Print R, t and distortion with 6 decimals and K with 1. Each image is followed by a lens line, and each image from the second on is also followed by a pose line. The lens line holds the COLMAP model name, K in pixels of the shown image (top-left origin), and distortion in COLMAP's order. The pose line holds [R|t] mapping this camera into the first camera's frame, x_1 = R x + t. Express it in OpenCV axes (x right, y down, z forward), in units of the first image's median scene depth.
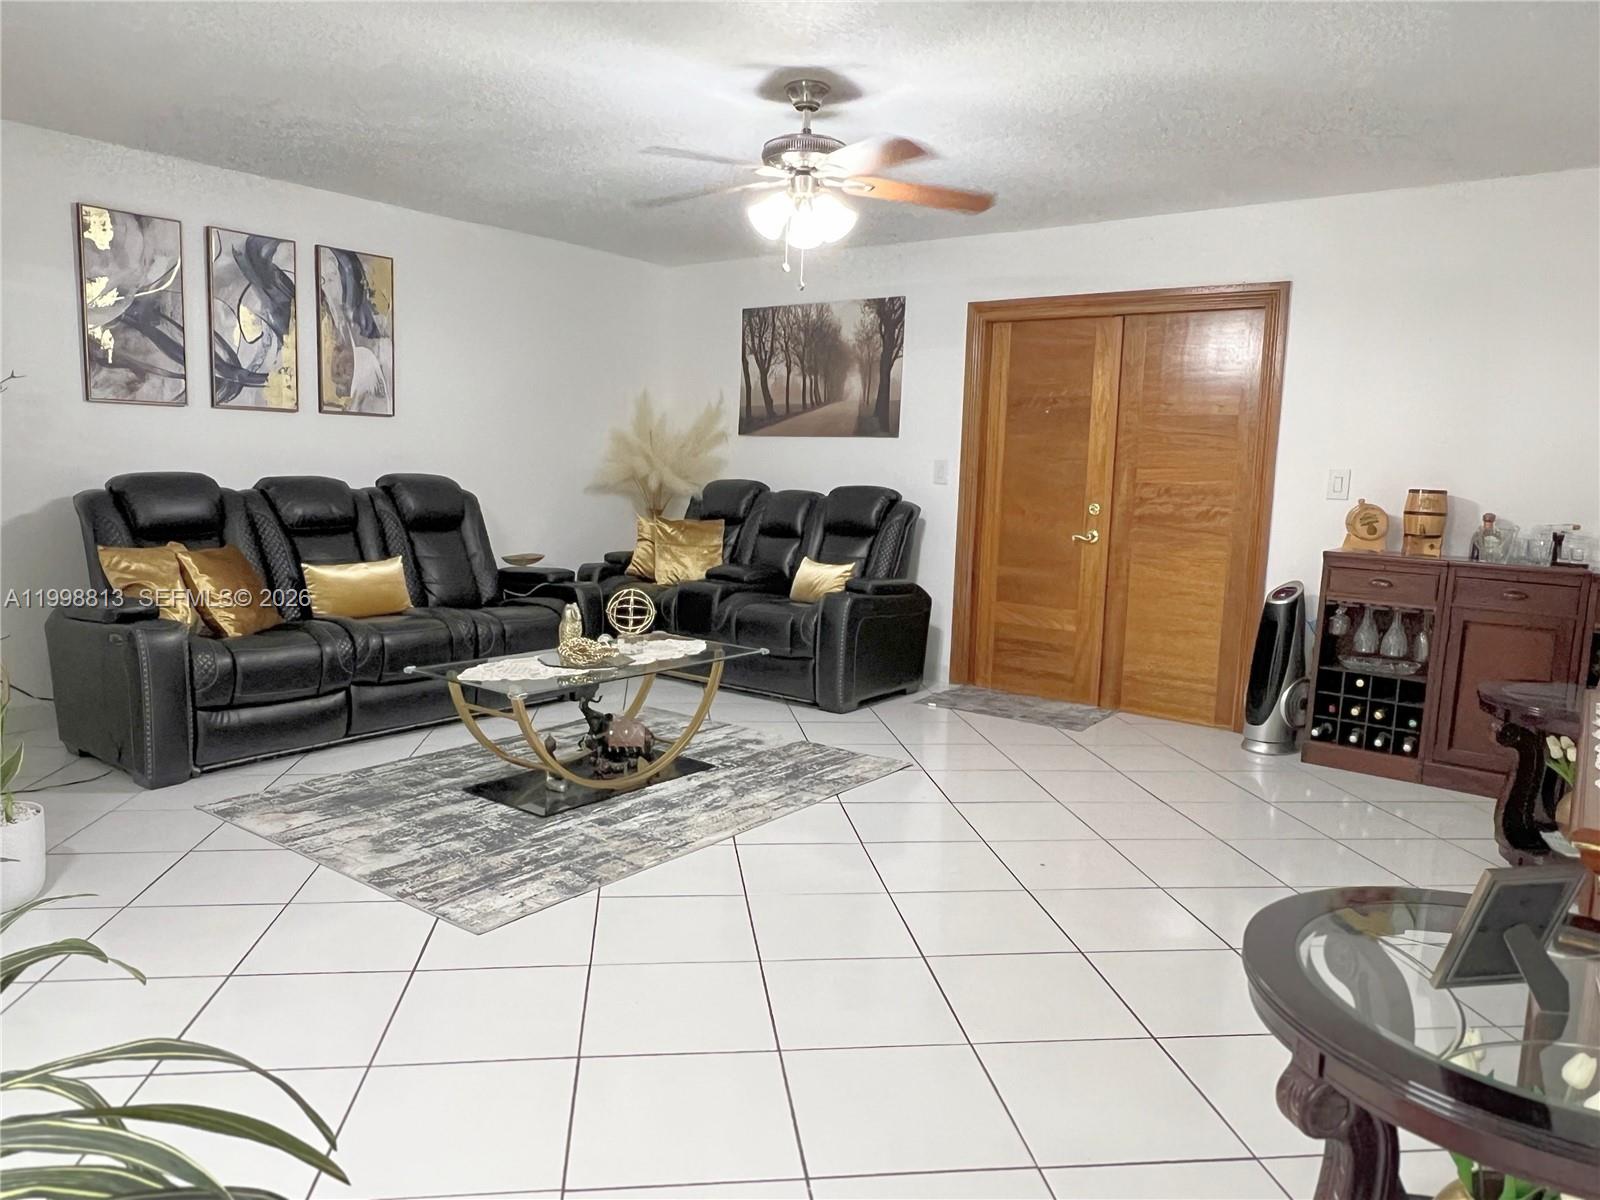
lens RADIAL K [[1072.3, 0, 797.9], [0, 1072.3, 601.1], [0, 0, 1]] dist [0.003828, -0.001388]
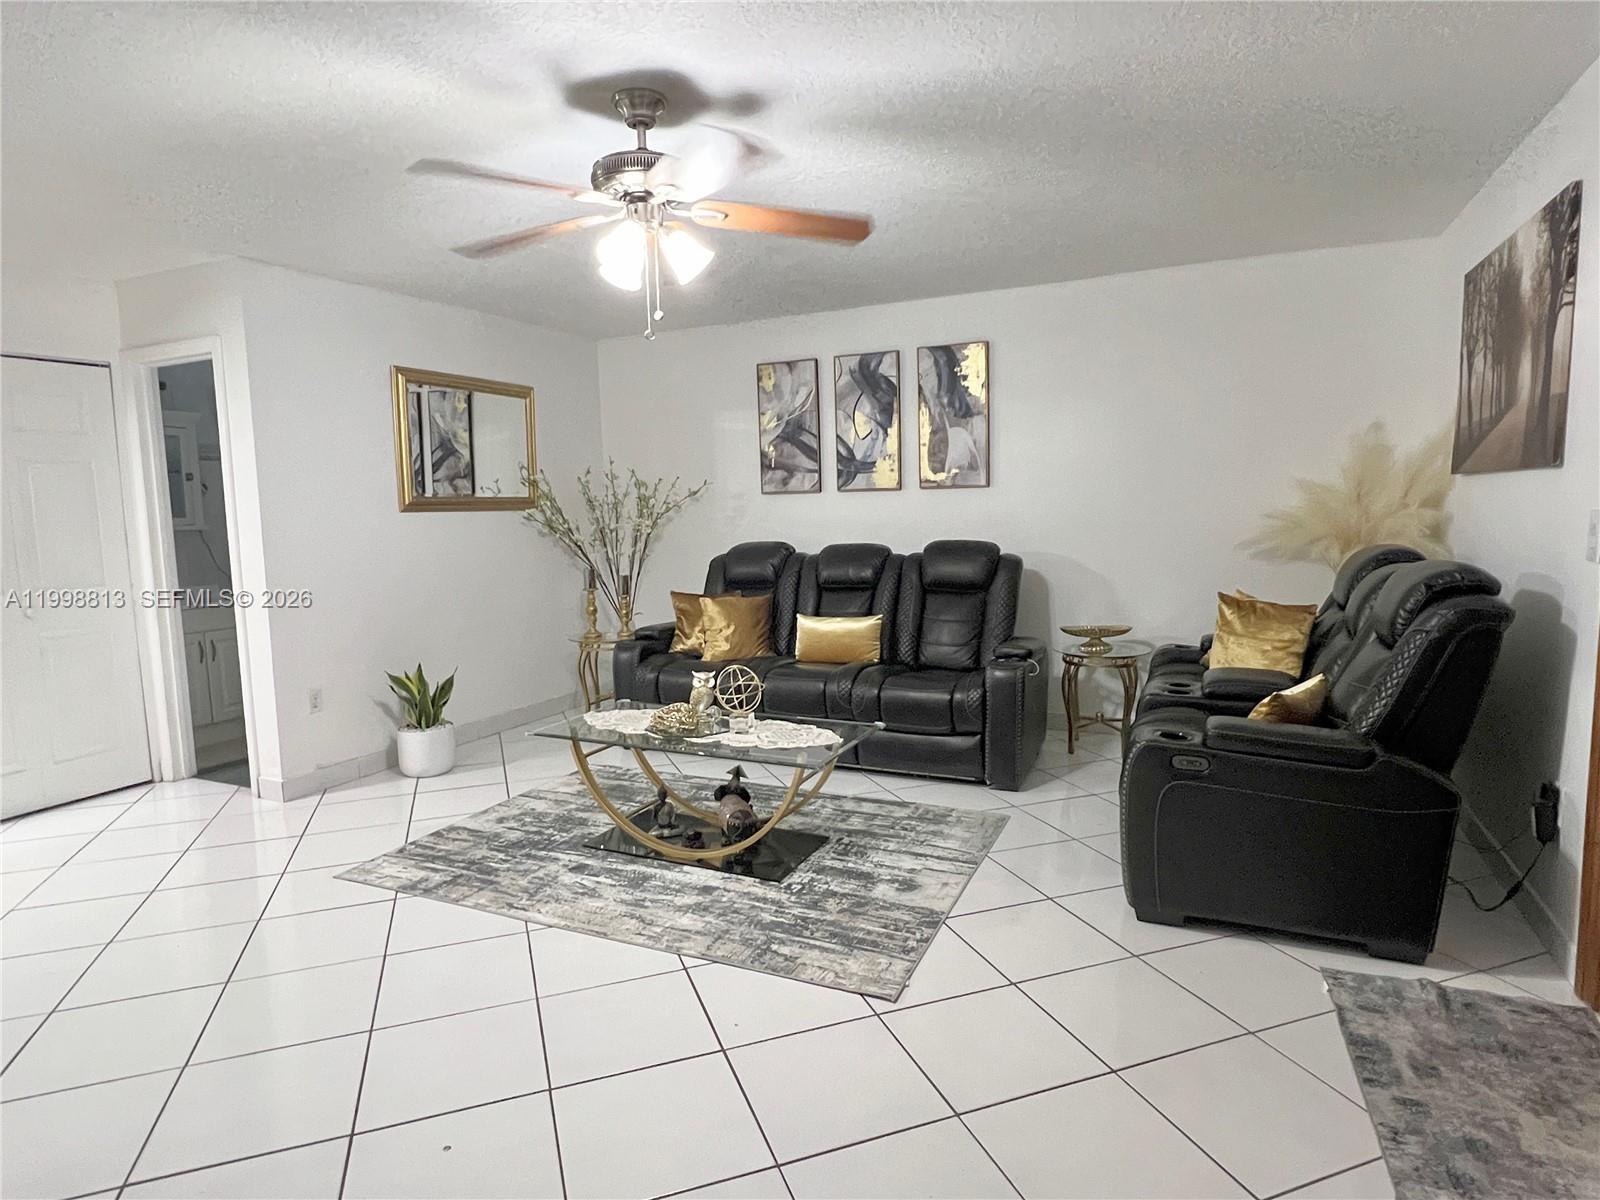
lens RADIAL K [[900.5, 0, 801.5], [0, 900.5, 601.1], [0, 0, 1]] dist [-0.000262, -0.000293]
pose [[0.222379, 0.068526, -0.972549, 0.564274], [-0.100271, 0.993845, 0.047098, -0.098705], [0.969790, 0.087045, 0.227881, 0.752395]]
